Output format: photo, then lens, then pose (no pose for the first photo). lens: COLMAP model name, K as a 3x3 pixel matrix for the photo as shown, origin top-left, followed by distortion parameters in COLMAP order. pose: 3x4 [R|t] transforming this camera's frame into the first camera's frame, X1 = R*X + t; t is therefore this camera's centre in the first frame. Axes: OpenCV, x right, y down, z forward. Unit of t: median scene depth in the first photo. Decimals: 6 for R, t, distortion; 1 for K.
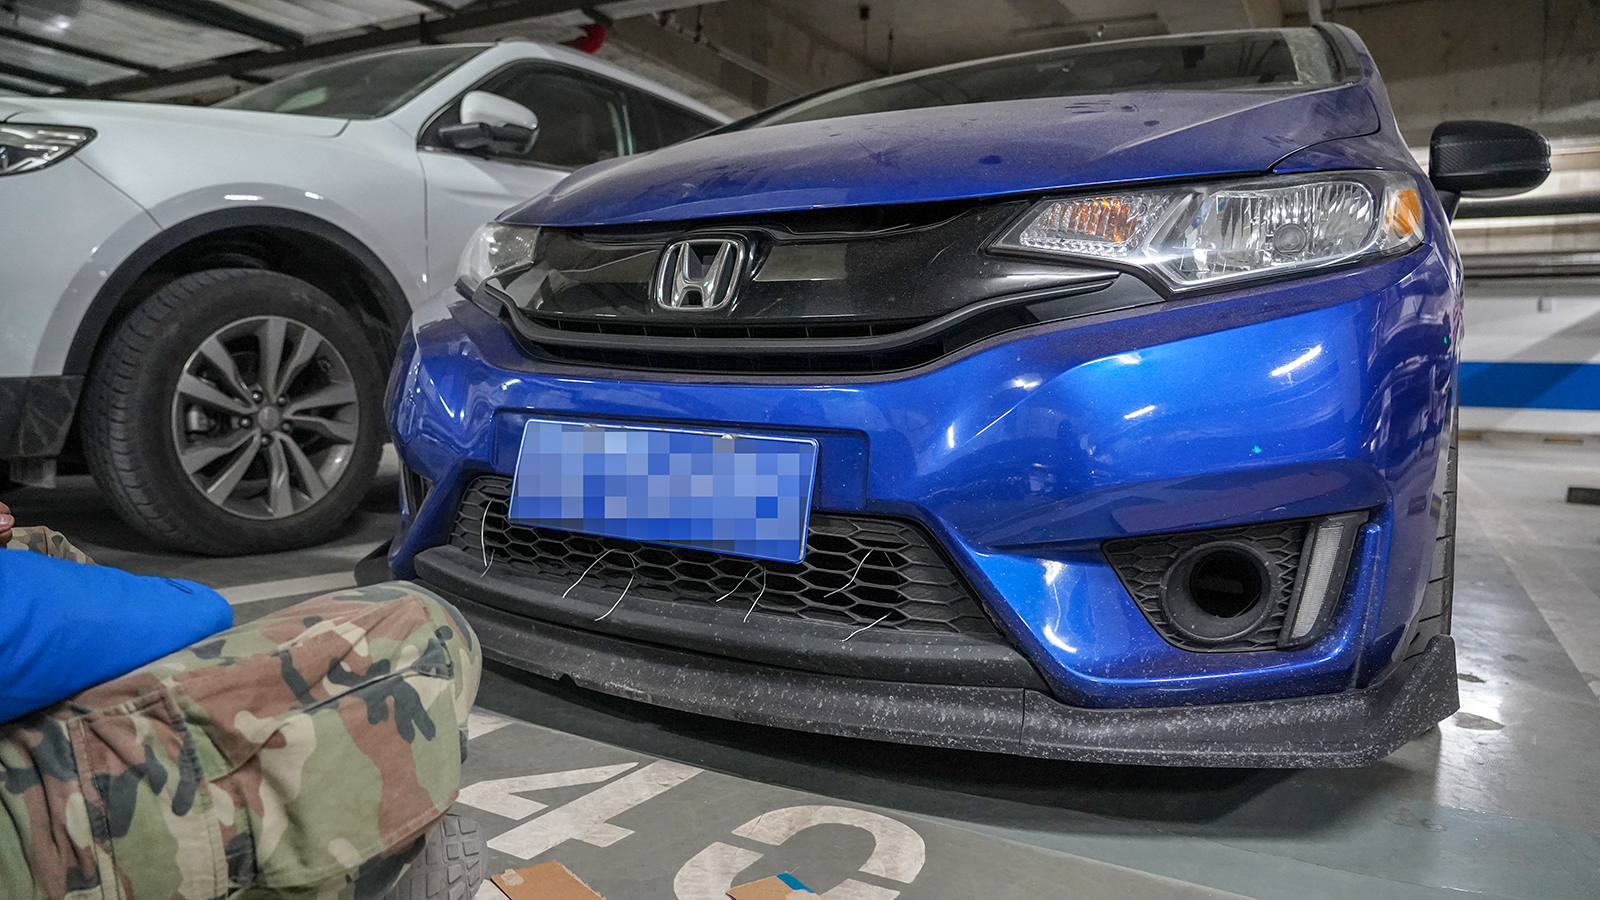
lens RADIAL K [[1070.4, 0, 800.0], [0, 1070.4, 450.0], [0, 0, 1]] dist [-0.011411, -0.007150]
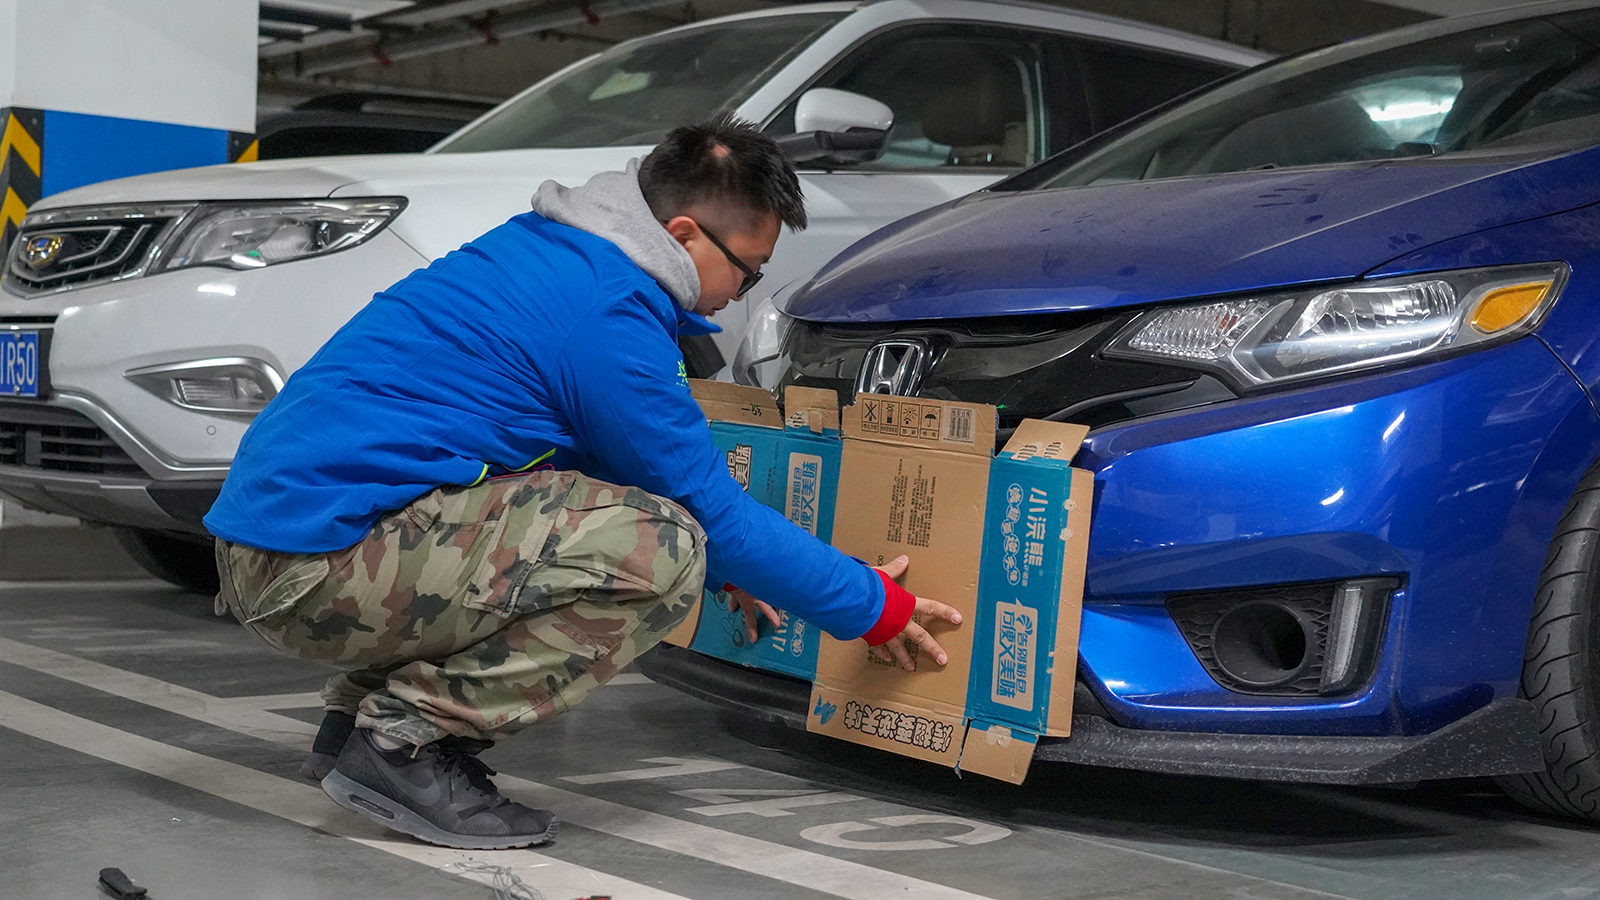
lens RADIAL K [[2305.9, 0, 800.0], [0, 2305.9, 450.0], [0, 0, 1]] dist [0.033731, 0.012204]
pose [[0.930791, -0.004393, -0.365524, 0.780957], [-0.017125, 0.998306, -0.055605, 0.063873], [0.365149, 0.058016, 0.929139, -1.452117]]
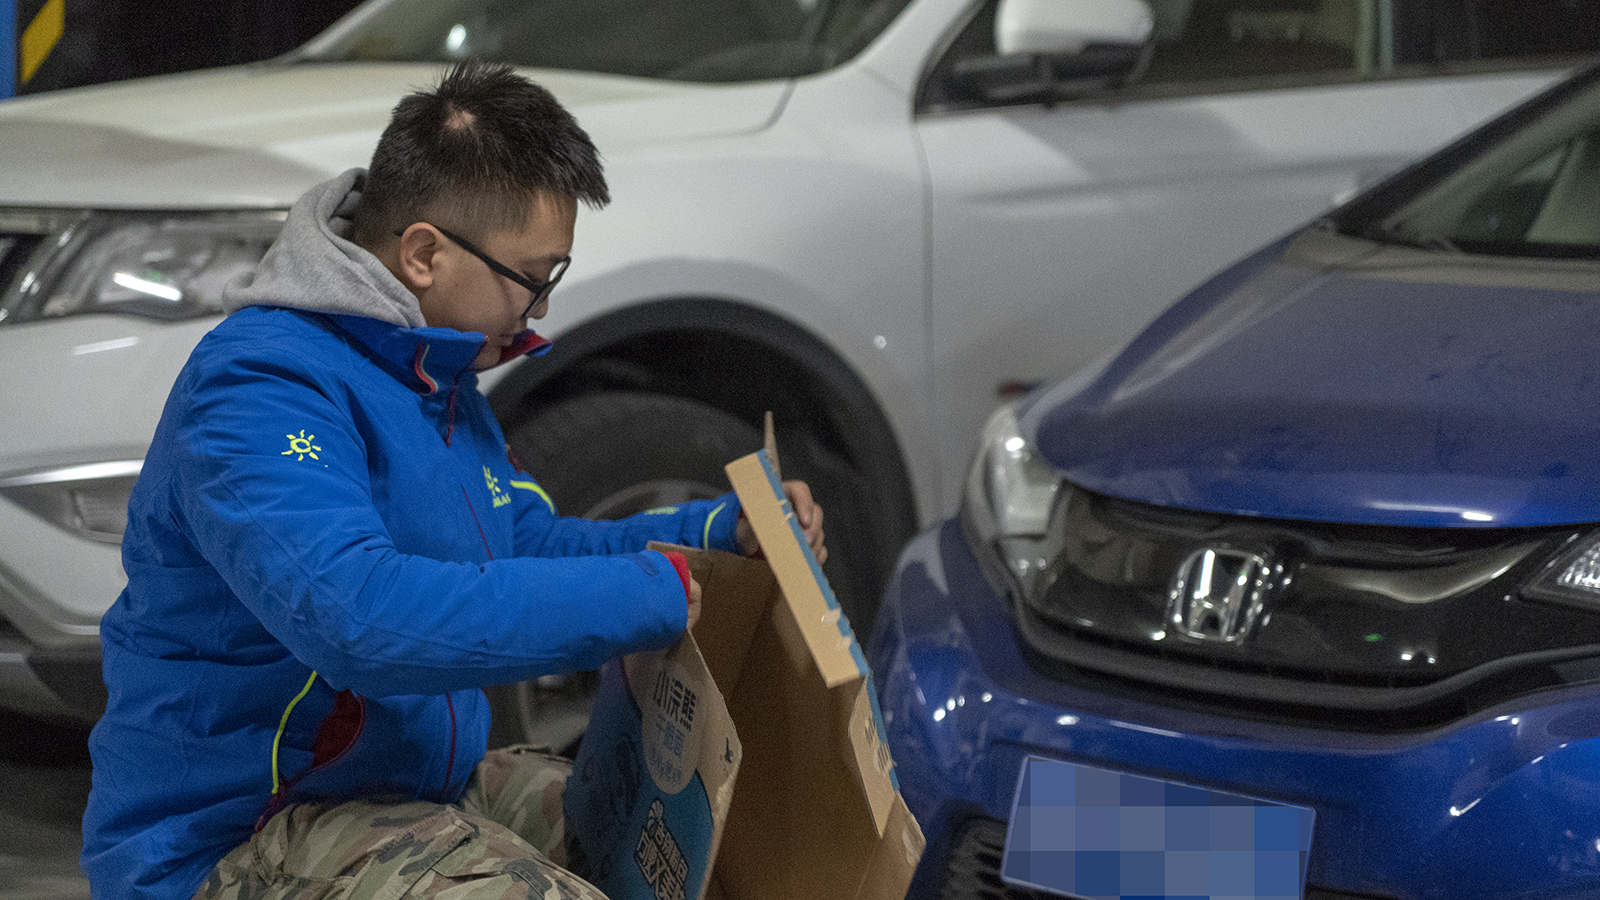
lens RADIAL K [[4639.4, 0, 800.0], [0, 4639.4, 450.0], [0, 0, 1]] dist [-0.082705, 0.102523]
pose [[0.930538, 0.012763, -0.365972, 0.969609], [-0.015941, 0.999857, -0.005663, -0.266763], [0.365847, 0.011104, 0.930609, -2.592857]]
